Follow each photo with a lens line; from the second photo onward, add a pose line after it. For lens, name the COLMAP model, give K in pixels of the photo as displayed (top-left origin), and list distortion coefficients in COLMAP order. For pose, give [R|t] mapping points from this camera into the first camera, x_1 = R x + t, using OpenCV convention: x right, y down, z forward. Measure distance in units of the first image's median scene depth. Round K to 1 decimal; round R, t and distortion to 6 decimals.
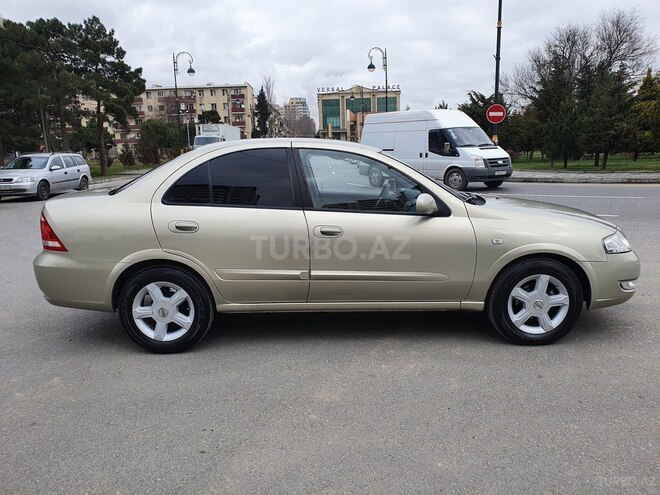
lens RADIAL K [[525.1, 0, 330.0], [0, 525.1, 247.5], [0, 0, 1]] dist [0.041622, 0.001628]
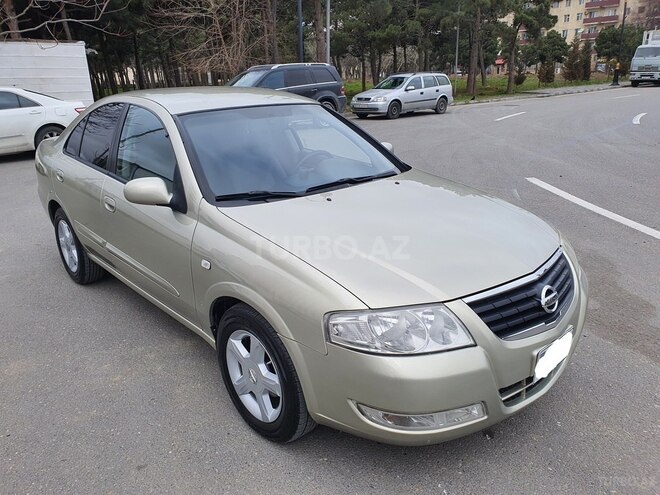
lens RADIAL K [[534.2, 0, 330.0], [0, 534.2, 247.5], [0, 0, 1]] dist [-0.000555, 0.001337]
pose [[0.643161, 0.247189, -0.724735, 0.220542], [-0.129842, 0.967962, 0.214920, -0.049093], [0.754642, -0.044127, 0.654651, 0.163524]]
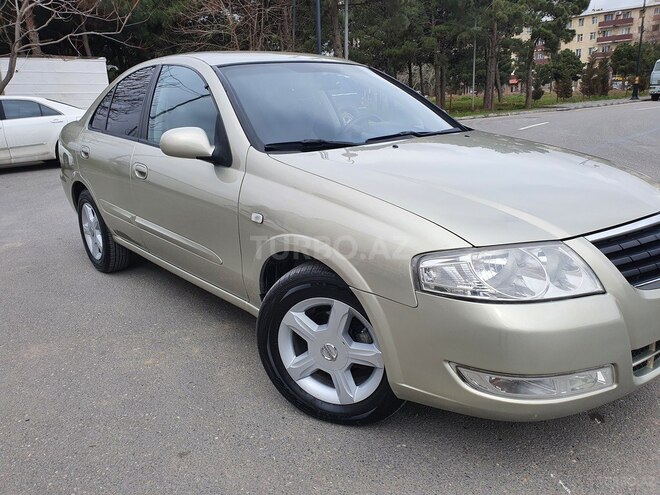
lens RADIAL K [[532.5, 0, 327.3], [0, 532.5, 252.0], [0, 0, 1]] dist [-0.013707, 0.011298]
pose [[0.624323, 0.214580, -0.751117, 0.196506], [-0.117575, 0.976391, 0.181209, -0.022059], [0.772268, -0.024821, 0.634812, 0.167279]]
